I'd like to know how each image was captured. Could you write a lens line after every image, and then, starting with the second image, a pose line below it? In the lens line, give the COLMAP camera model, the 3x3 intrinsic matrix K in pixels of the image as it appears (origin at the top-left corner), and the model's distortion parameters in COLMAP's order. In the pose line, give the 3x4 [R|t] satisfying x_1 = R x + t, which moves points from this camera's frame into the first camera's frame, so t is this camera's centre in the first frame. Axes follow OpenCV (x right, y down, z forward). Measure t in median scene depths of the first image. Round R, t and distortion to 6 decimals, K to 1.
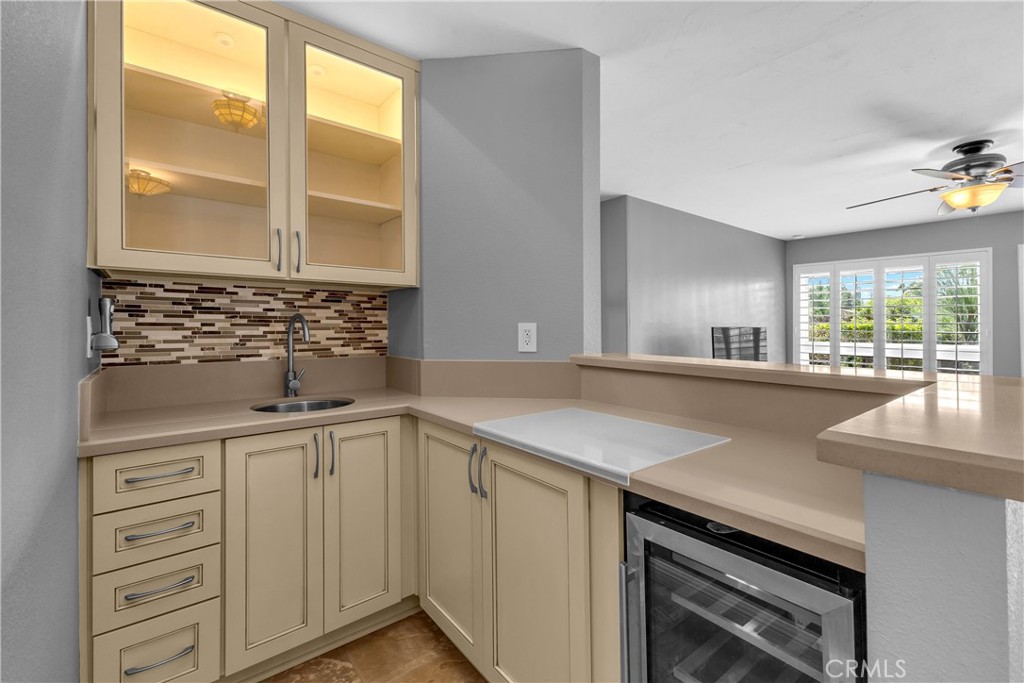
lens RADIAL K [[444.2, 0, 511.7], [0, 444.2, 336.7], [0, 0, 1]] dist [0.001661, 0.000053]
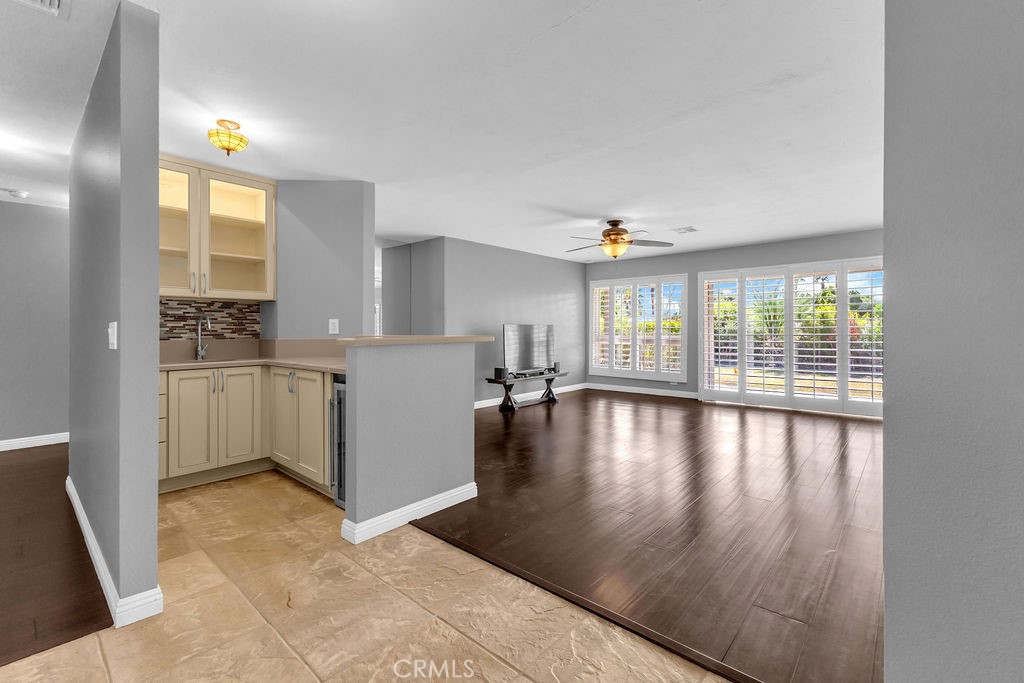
lens RADIAL K [[446.9, 0, 514.8], [0, 446.9, 330.3], [0, 0, 1]] dist [-0.001961, -0.000708]
pose [[0.985067, -0.007453, 0.172011, 0.463696], [0.011539, 0.999674, -0.022772, 0.069348], [-0.171785, 0.024417, 0.984832, -1.029913]]
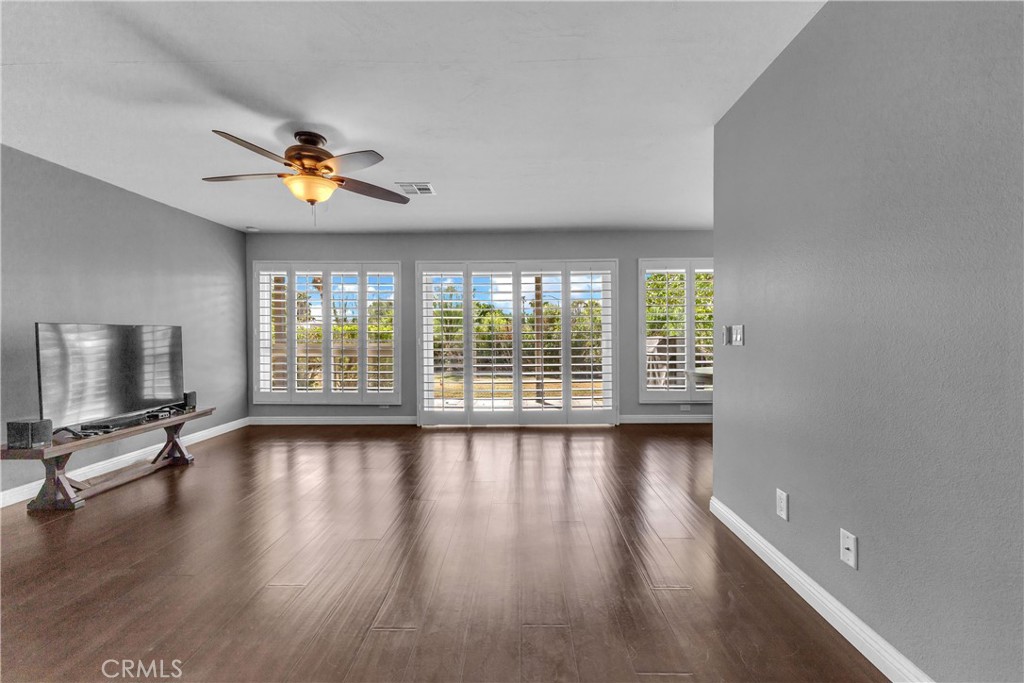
lens RADIAL K [[435.5, 0, 512.0], [0, 435.5, 341.5], [0, 0, 1]] dist [0.000524, -0.000068]
pose [[0.633692, -0.018440, 0.773366, 0.816462], [0.024196, 0.999699, 0.004010, 0.043802], [-0.773207, 0.016171, 0.633948, 0.066947]]
